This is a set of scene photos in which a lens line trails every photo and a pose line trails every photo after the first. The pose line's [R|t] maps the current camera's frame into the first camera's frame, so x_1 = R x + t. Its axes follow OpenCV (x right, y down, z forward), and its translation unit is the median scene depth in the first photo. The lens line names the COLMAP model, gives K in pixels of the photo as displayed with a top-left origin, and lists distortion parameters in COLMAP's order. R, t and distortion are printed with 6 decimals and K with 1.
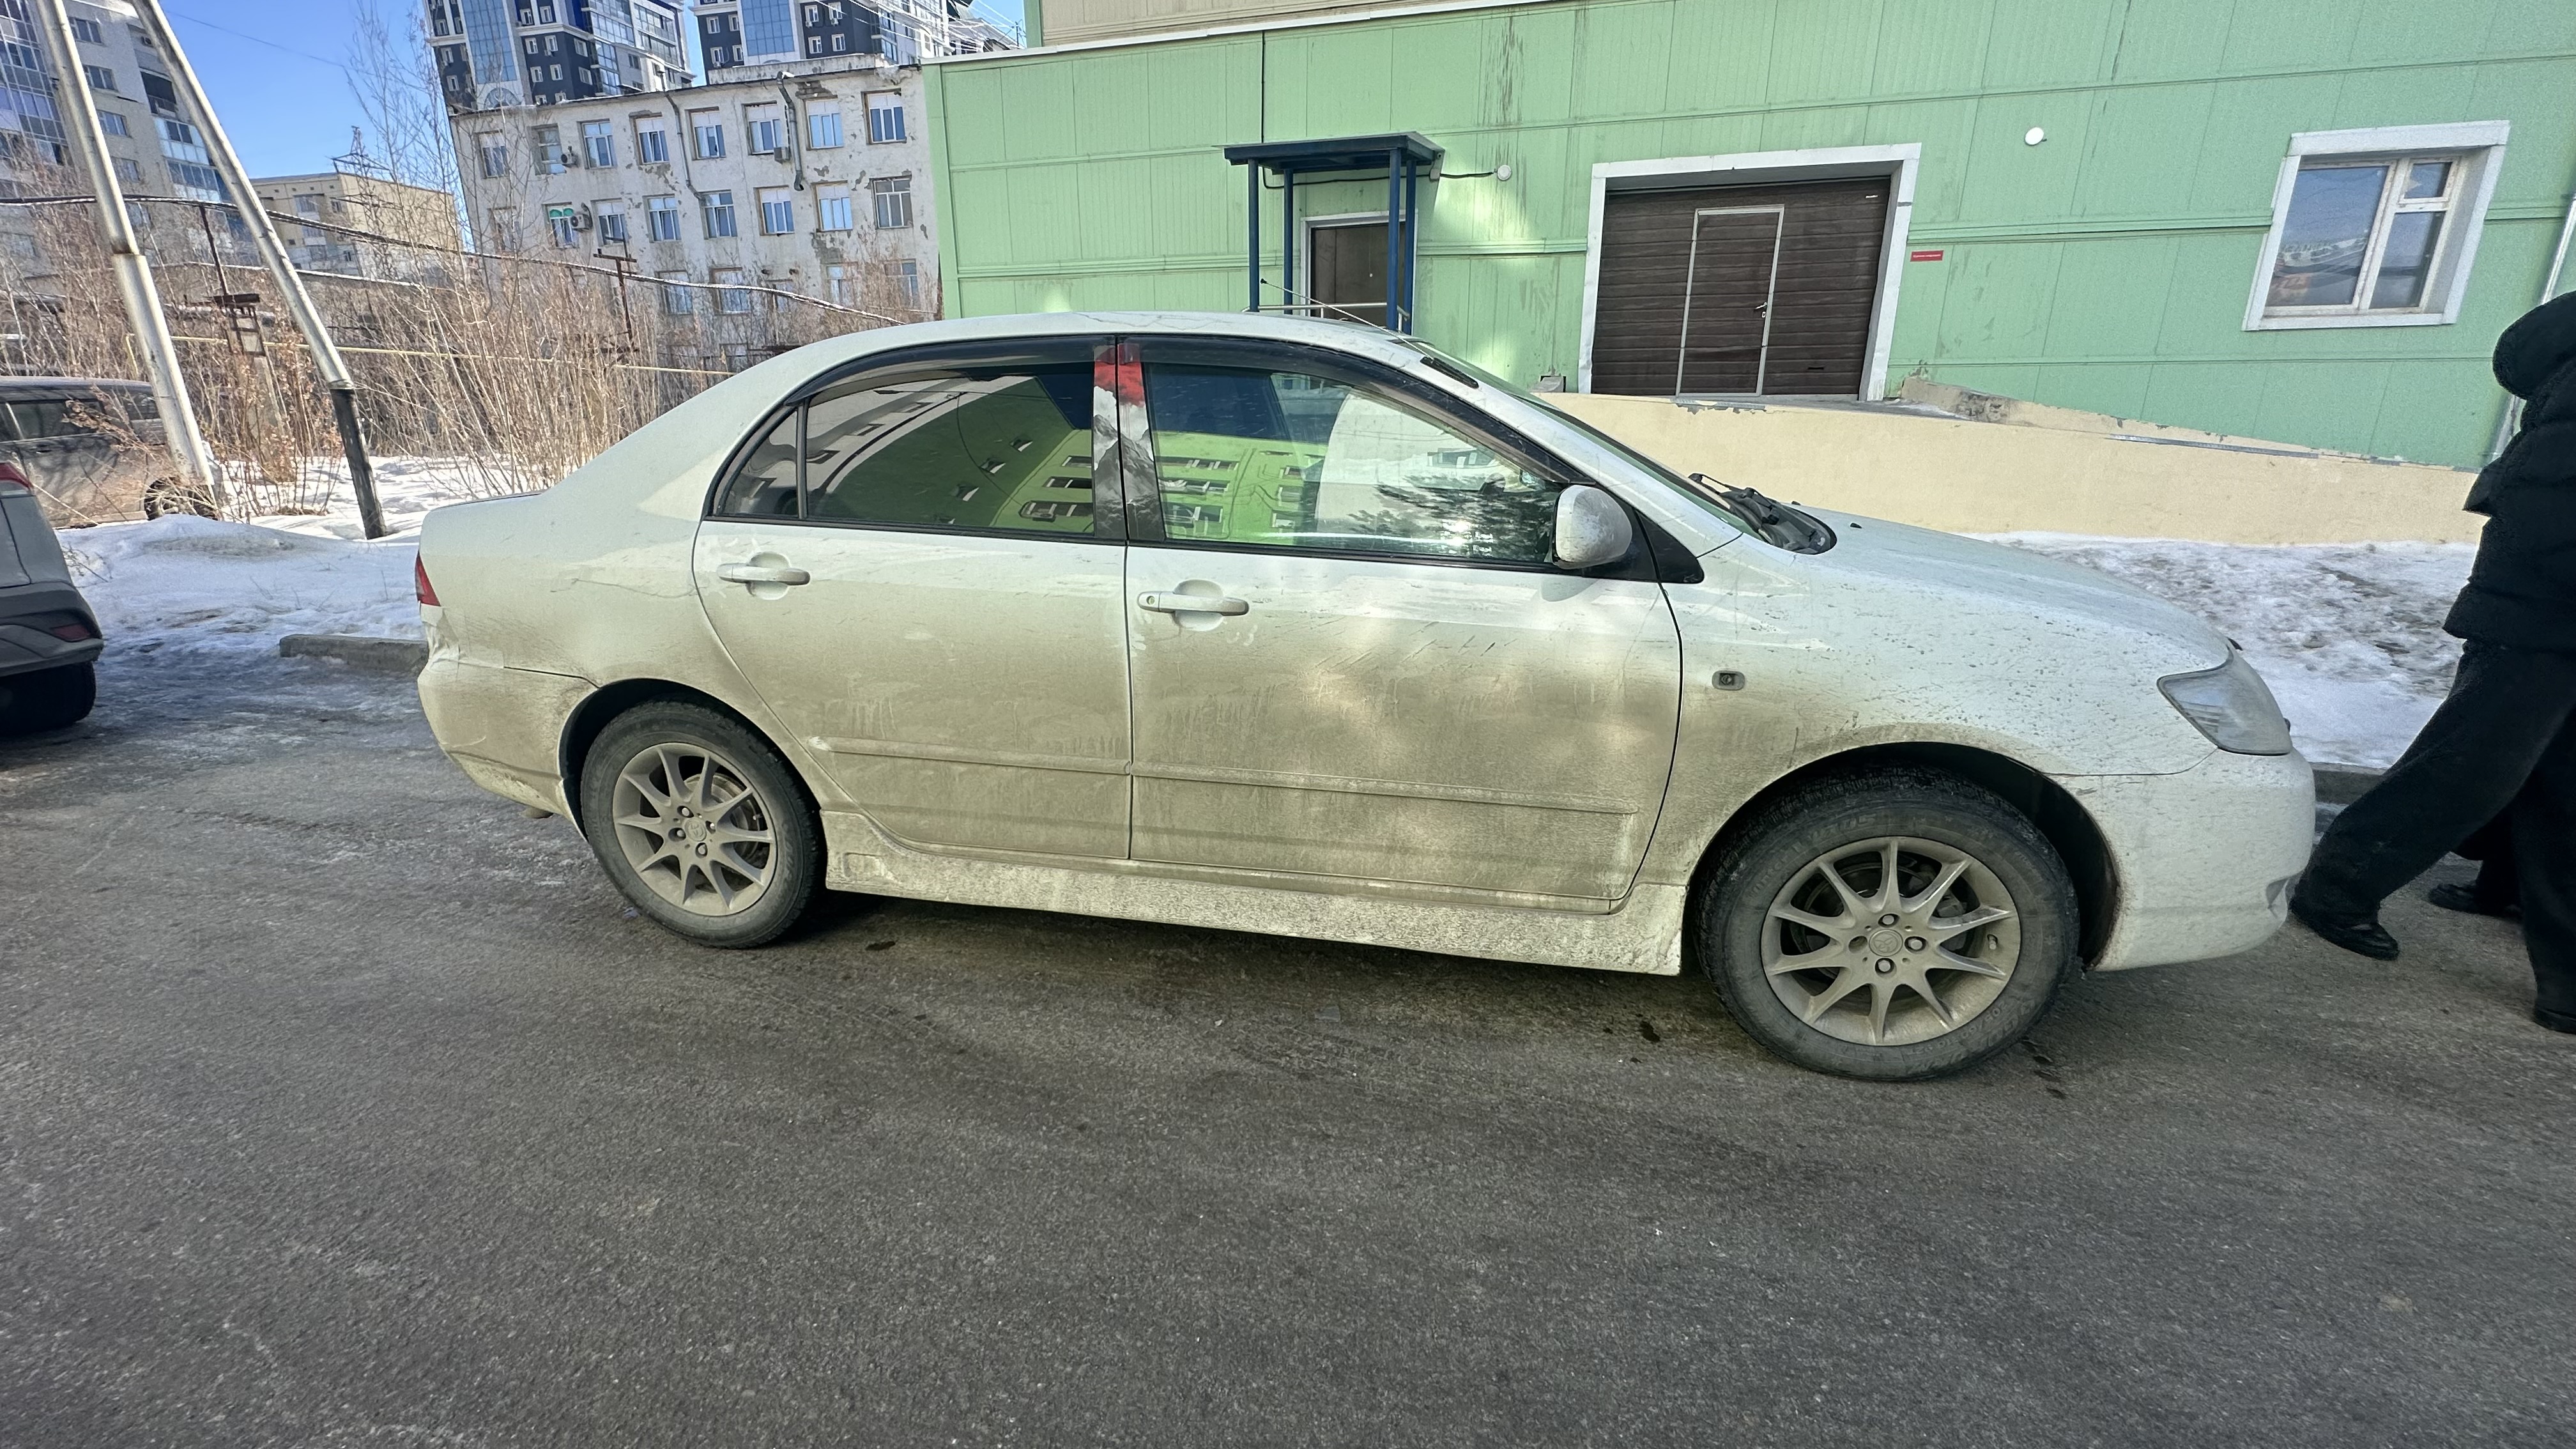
lens RADIAL K [[1025.7, 0, 1284.8], [0, 1025.7, 716.6], [0, 0, 1]] dist [-0.002707, 0.000618]
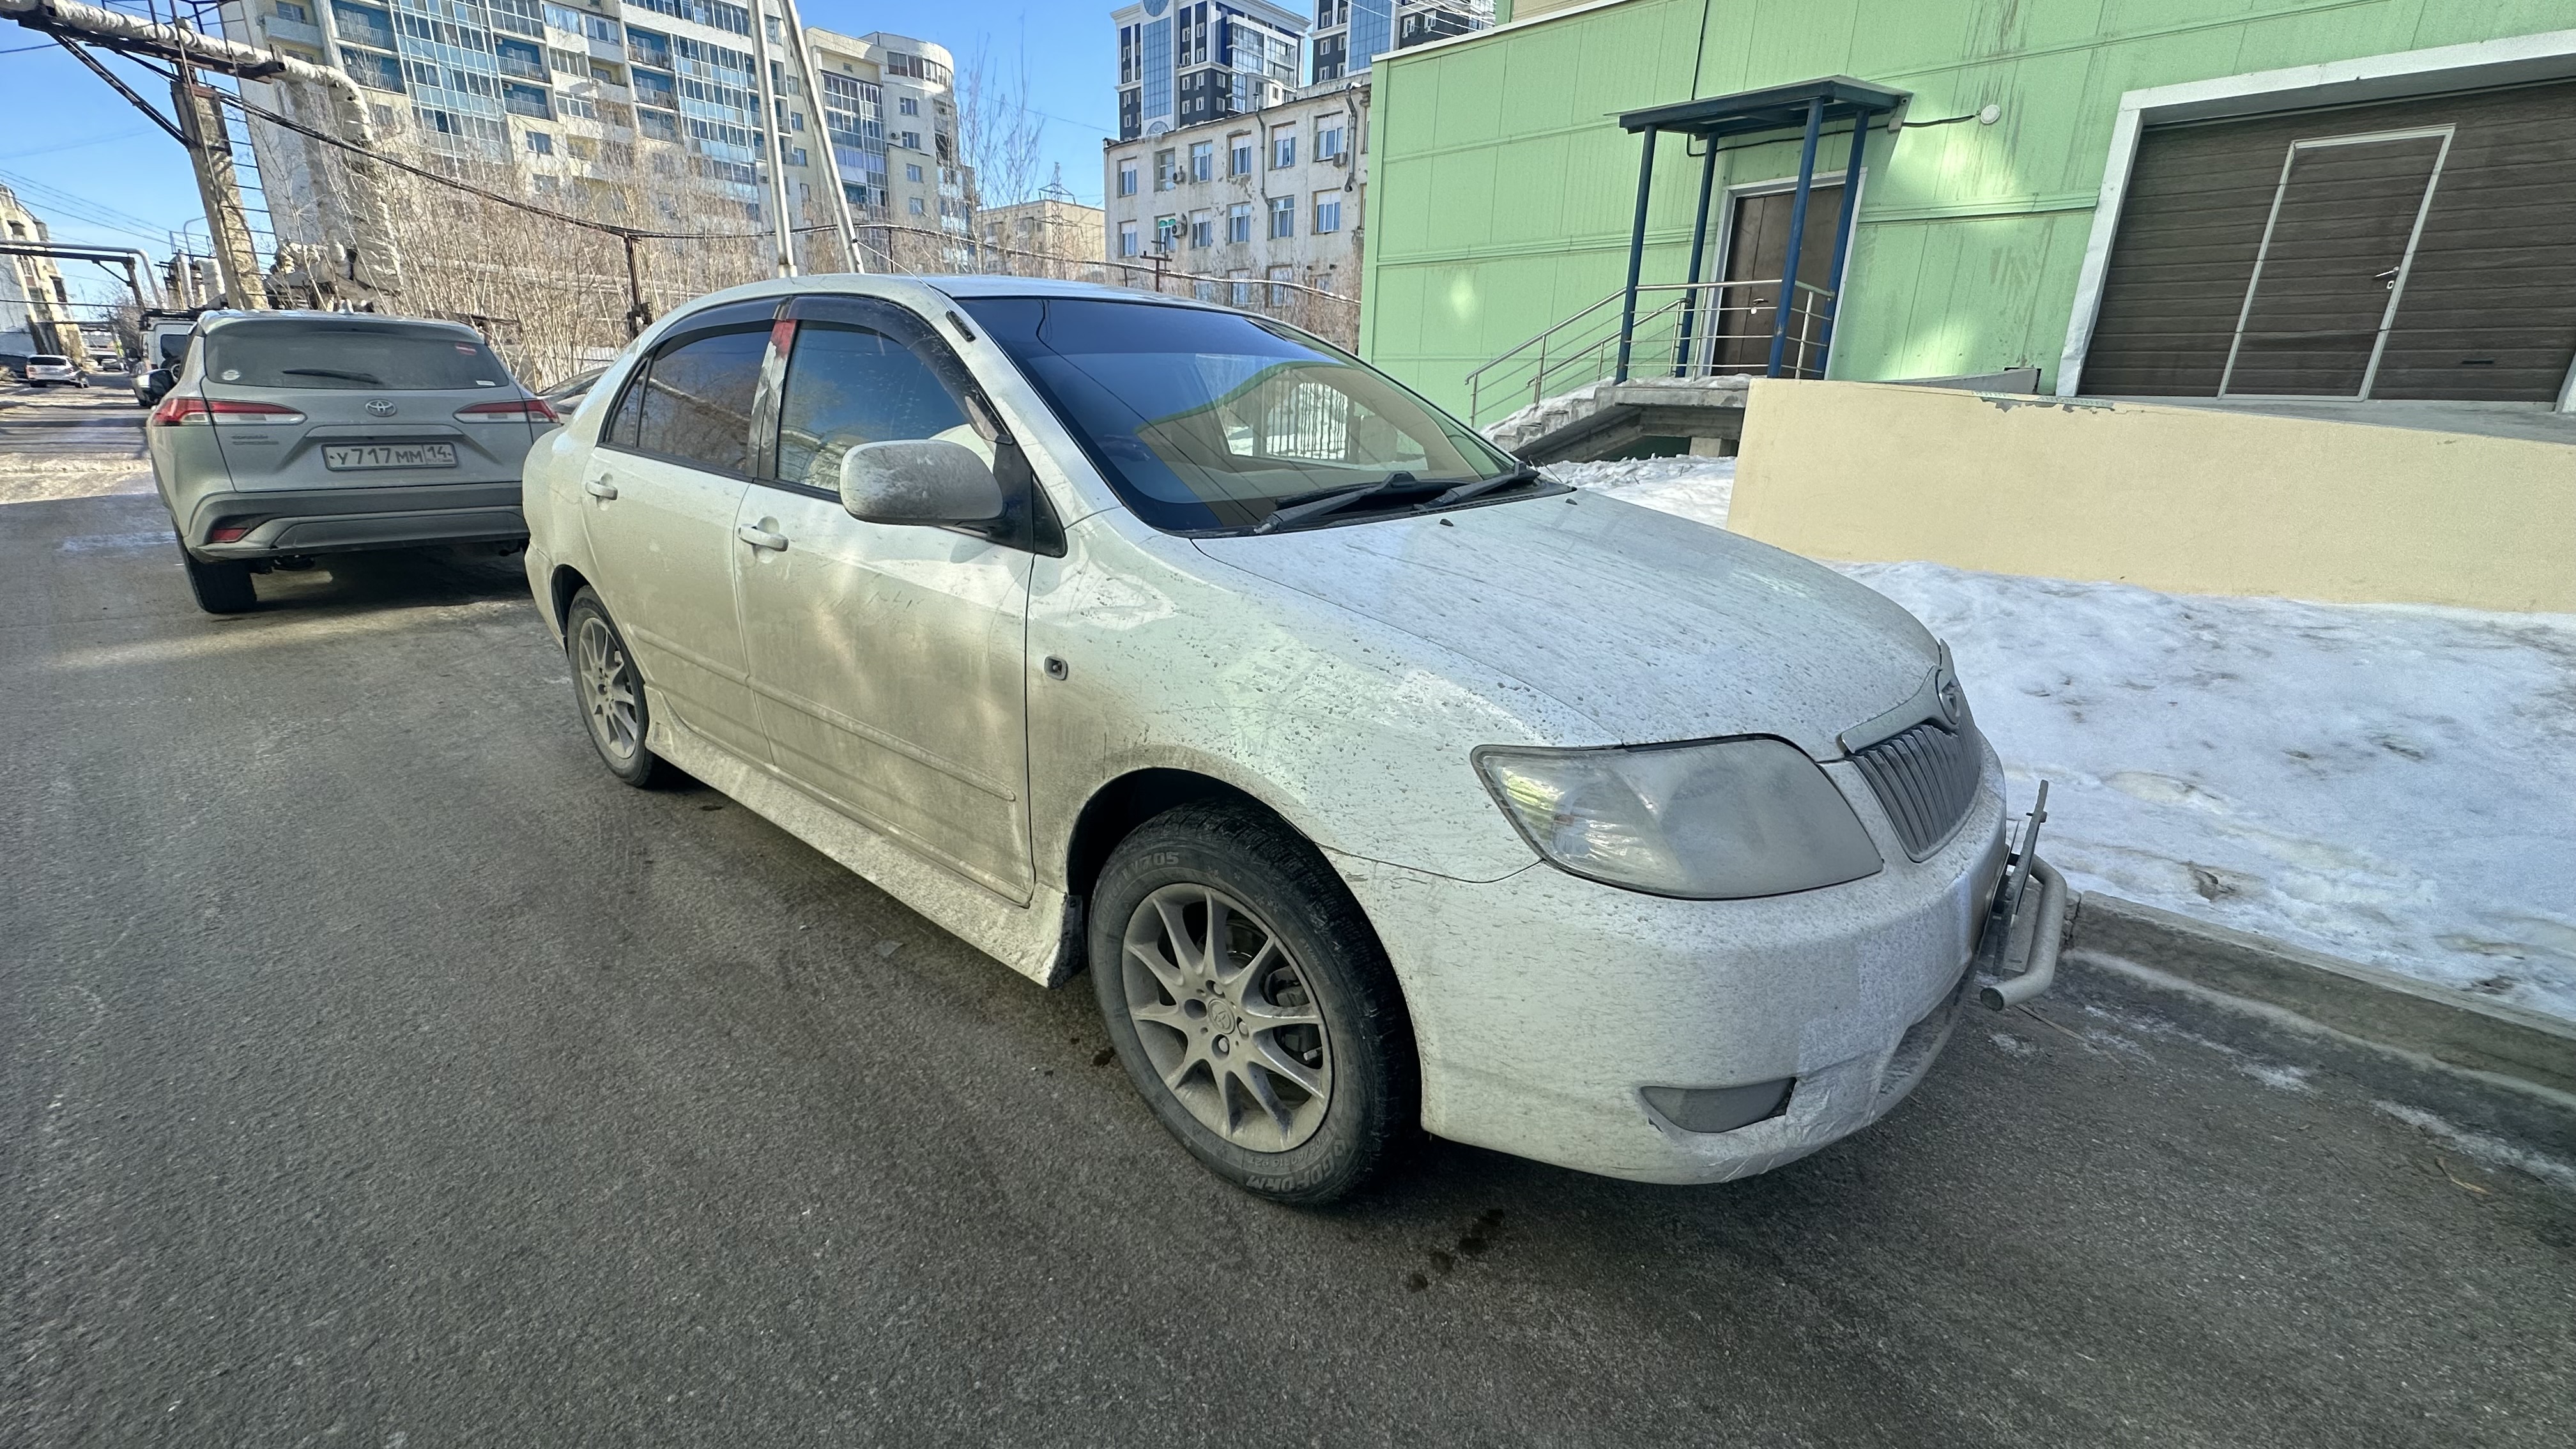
lens RADIAL K [[1028.6, 0, 1290.6], [0, 1028.6, 715.9], [0, 0, 1]] dist [-0.002494, -0.000141]
pose [[0.882126, 0.163626, -0.441679, 0.158728], [-0.160833, 0.985998, 0.044059, -0.010378], [0.442704, 0.032171, 0.896090, 0.045561]]
